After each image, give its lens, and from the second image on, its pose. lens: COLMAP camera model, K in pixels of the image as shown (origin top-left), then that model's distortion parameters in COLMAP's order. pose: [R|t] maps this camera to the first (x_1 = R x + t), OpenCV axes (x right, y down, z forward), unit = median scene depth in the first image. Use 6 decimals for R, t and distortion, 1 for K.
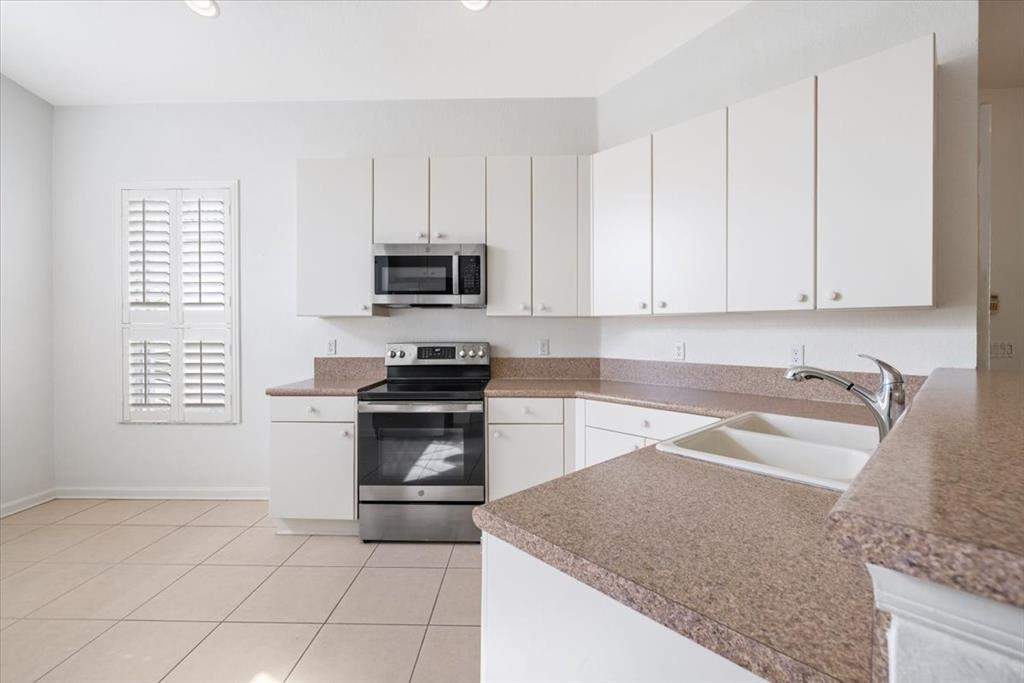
lens RADIAL K [[433.6, 0, 510.0], [0, 433.6, 334.1], [0, 0, 1]] dist [0.001344, 0.000050]
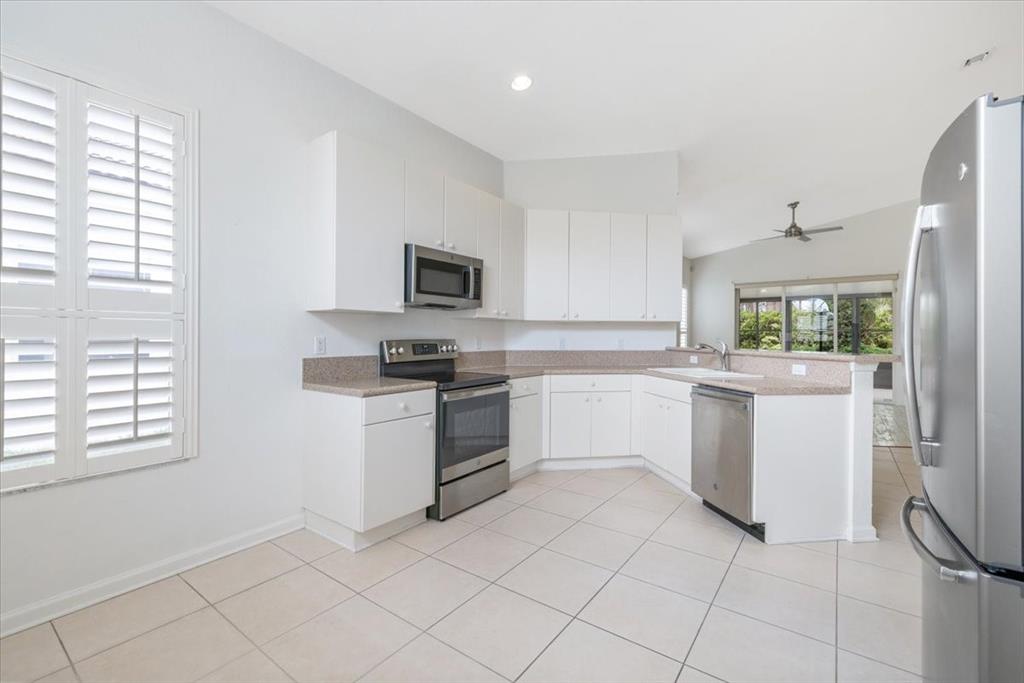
lens RADIAL K [[436.8, 0, 512.0], [0, 436.8, 341.5], [0, 0, 1]] dist [0.003181, 0.000100]
pose [[0.566829, -0.005926, 0.823814, -1.005905], [0.003554, 0.999982, 0.004748, 0.020595], [-0.823828, 0.000236, 0.566840, 0.204092]]
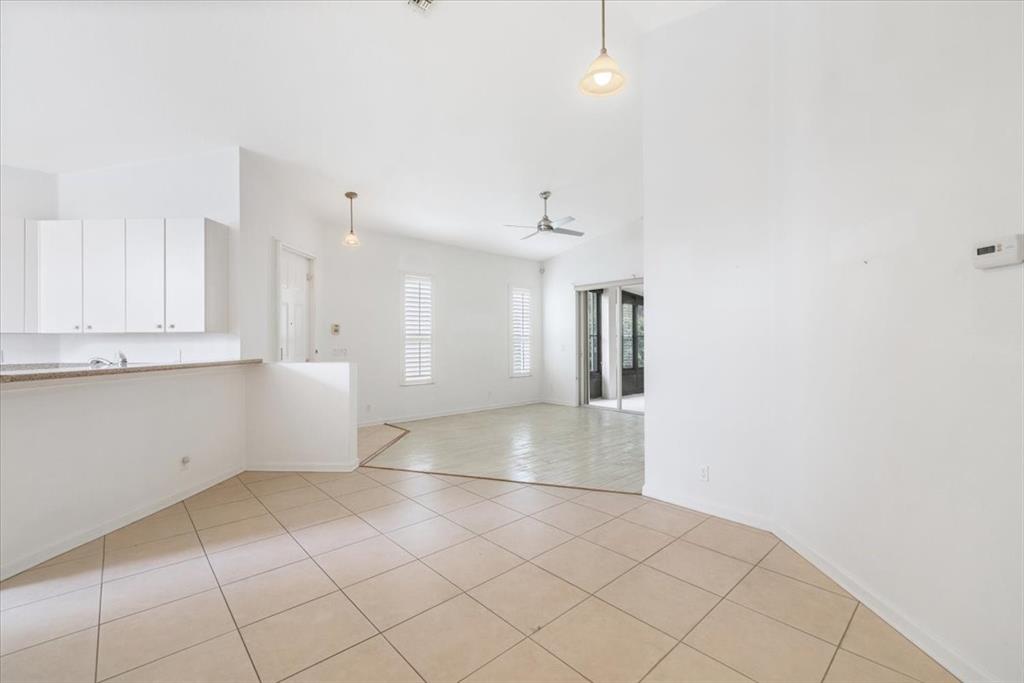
lens RADIAL K [[436.8, 0, 512.0], [0, 436.8, 341.5], [0, 0, 1]] dist [0.003181, 0.000100]
pose [[0.705280, 0.002474, 0.708925, 0.250203], [0.015791, 0.999691, -0.019198, 0.035925], [-0.708753, 0.024735, 0.705023, -1.070043]]
